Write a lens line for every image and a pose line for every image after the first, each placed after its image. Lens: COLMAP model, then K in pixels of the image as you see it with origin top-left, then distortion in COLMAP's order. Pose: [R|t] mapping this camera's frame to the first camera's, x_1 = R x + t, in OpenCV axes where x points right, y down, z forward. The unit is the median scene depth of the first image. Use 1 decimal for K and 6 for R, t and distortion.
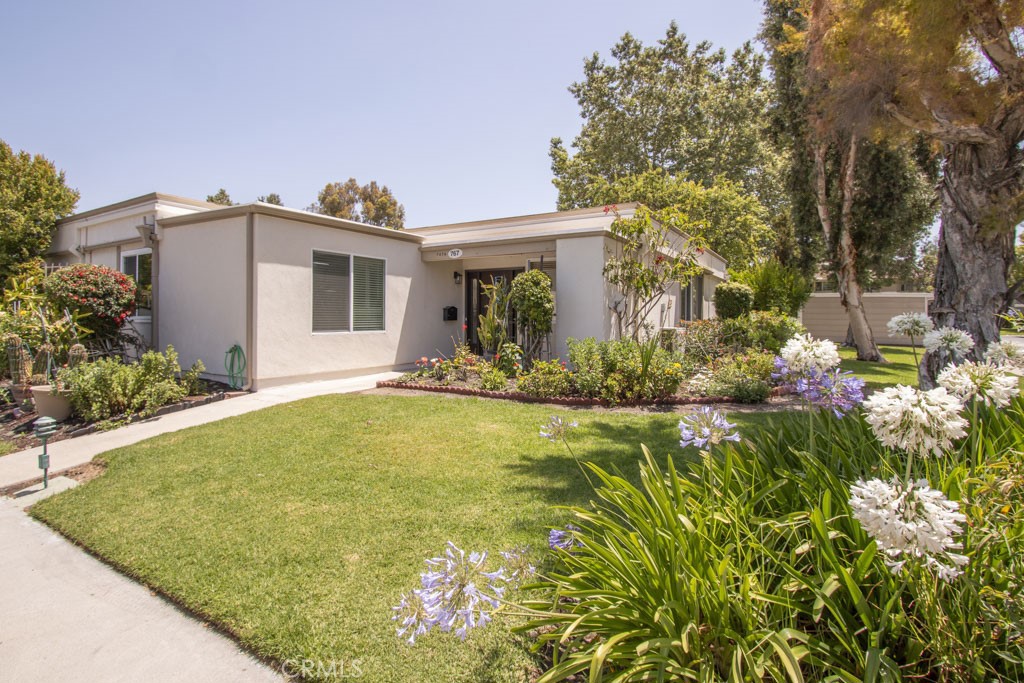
lens RADIAL K [[496.4, 0, 509.4], [0, 496.4, 324.8], [0, 0, 1]] dist [-0.019686, 0.000792]
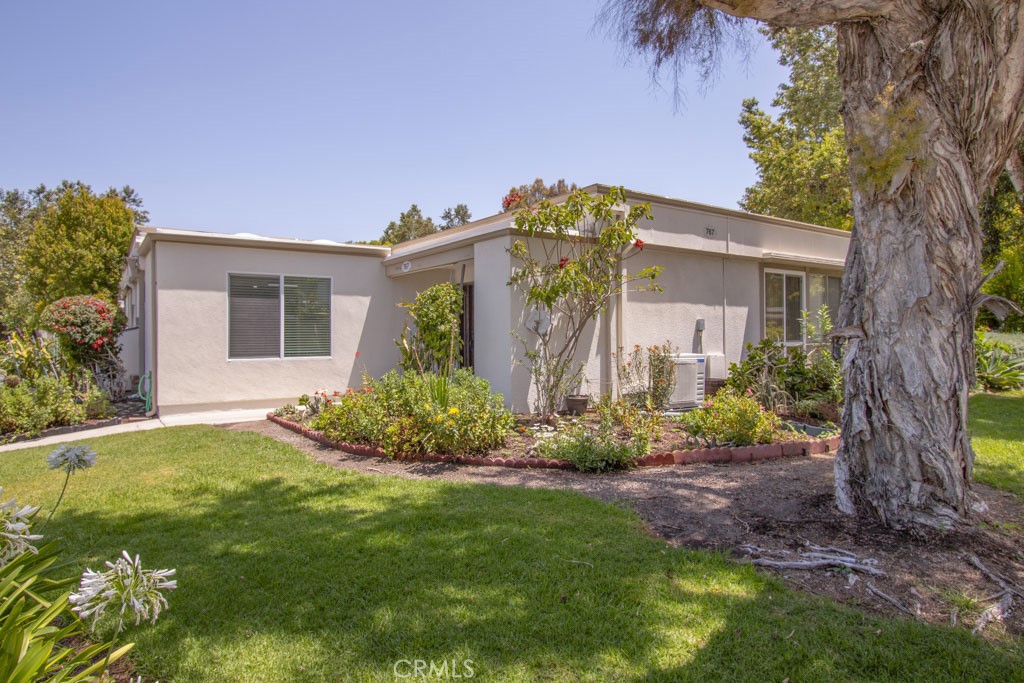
lens RADIAL K [[588.5, 0, 512.0], [0, 588.5, 341.5], [0, 0, 1]] dist [-0.022556, 0.000694]
pose [[0.917710, -0.003831, -0.397232, 0.514140], [0.002537, 0.999990, -0.003783, -0.011638], [0.397242, 0.002464, 0.917711, 0.160216]]
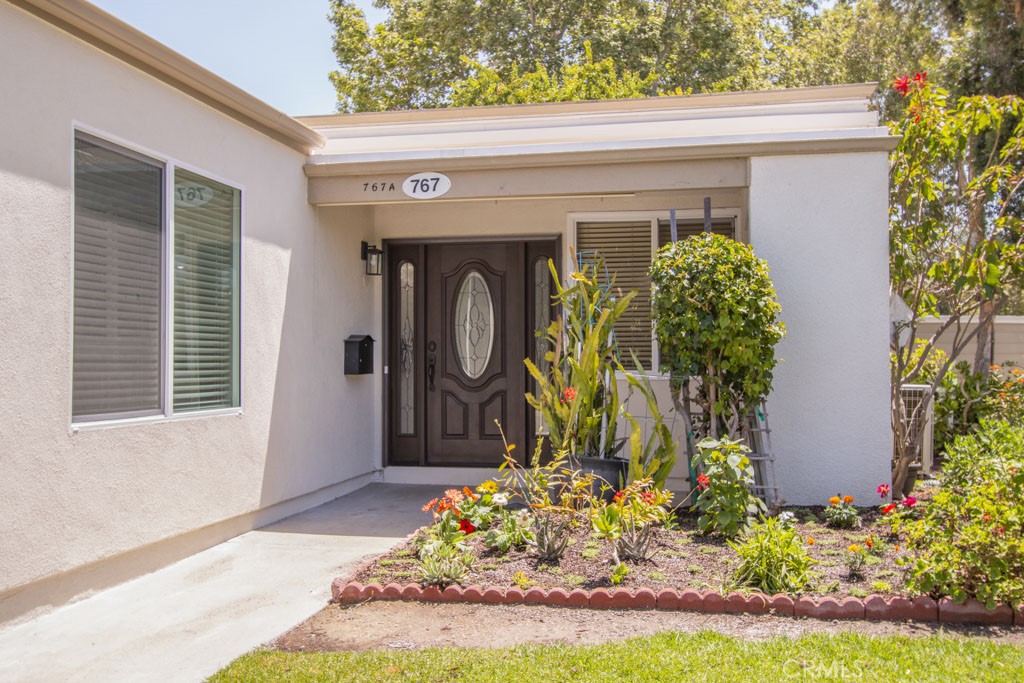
lens RADIAL K [[971.0, 0, 512.0], [0, 971.0, 341.5], [0, 0, 1]] dist [0.010257, 0.004404]
pose [[0.939951, 0.000407, 0.341308, -0.324137], [0.012209, 0.999319, -0.034814, -0.007467], [-0.341090, 0.036890, 0.939307, 0.364667]]
